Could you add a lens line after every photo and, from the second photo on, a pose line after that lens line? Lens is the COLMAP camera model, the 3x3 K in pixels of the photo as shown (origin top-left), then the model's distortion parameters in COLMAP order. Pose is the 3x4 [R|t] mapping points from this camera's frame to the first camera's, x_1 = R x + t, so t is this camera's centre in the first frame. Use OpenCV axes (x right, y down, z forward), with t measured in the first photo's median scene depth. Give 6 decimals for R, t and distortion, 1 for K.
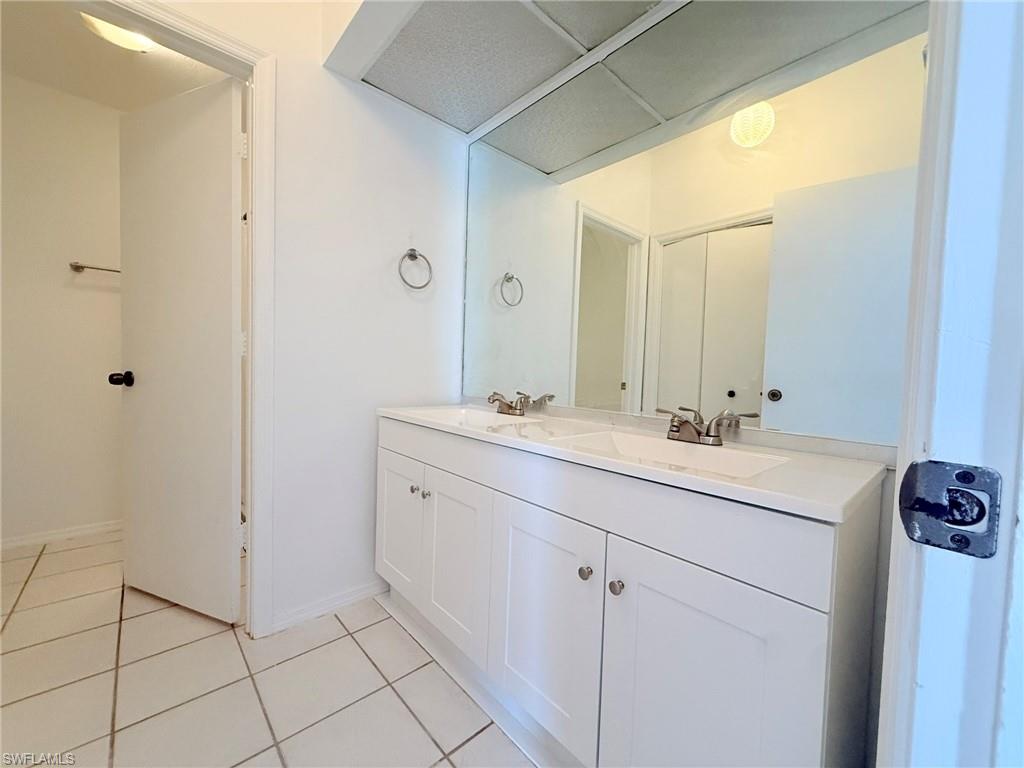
lens RADIAL K [[411.4, 0, 505.5], [0, 411.4, 381.8], [0, 0, 1]] dist [-0.001115, -0.000206]
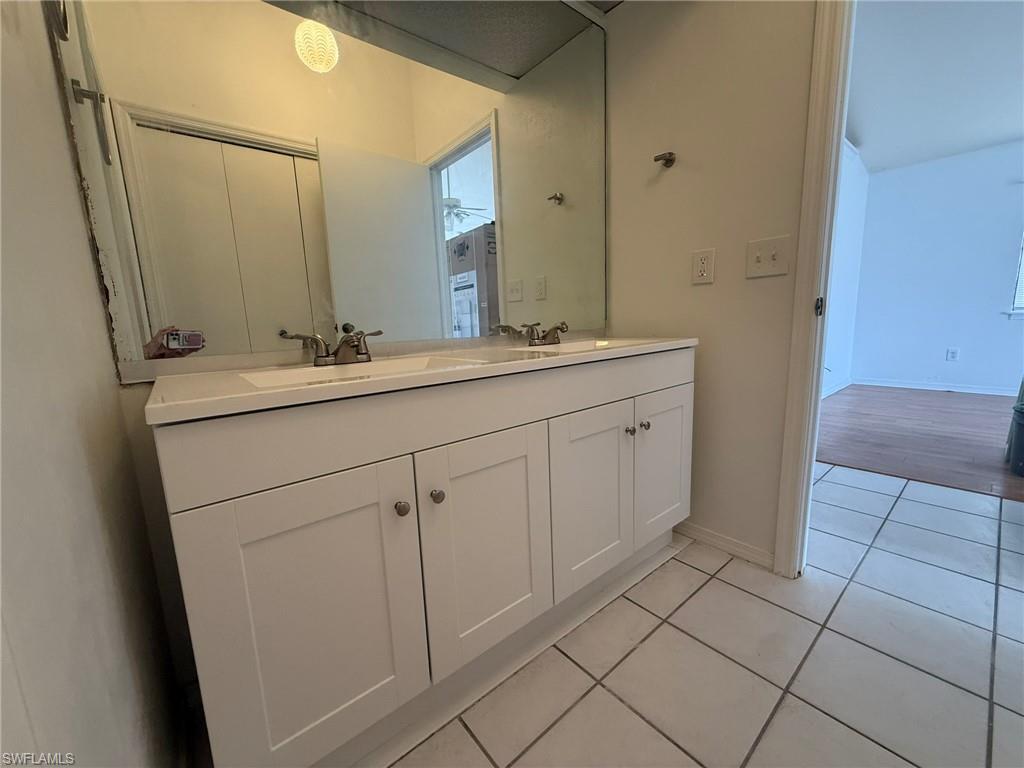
lens RADIAL K [[411.4, 0, 505.5], [0, 411.4, 381.8], [0, 0, 1]] dist [-0.001115, -0.000206]
pose [[0.048431, -0.192723, 0.980057, -0.811042], [0.060266, 0.979985, 0.189731, -0.014495], [-0.997007, 0.049875, 0.059076, 0.915201]]
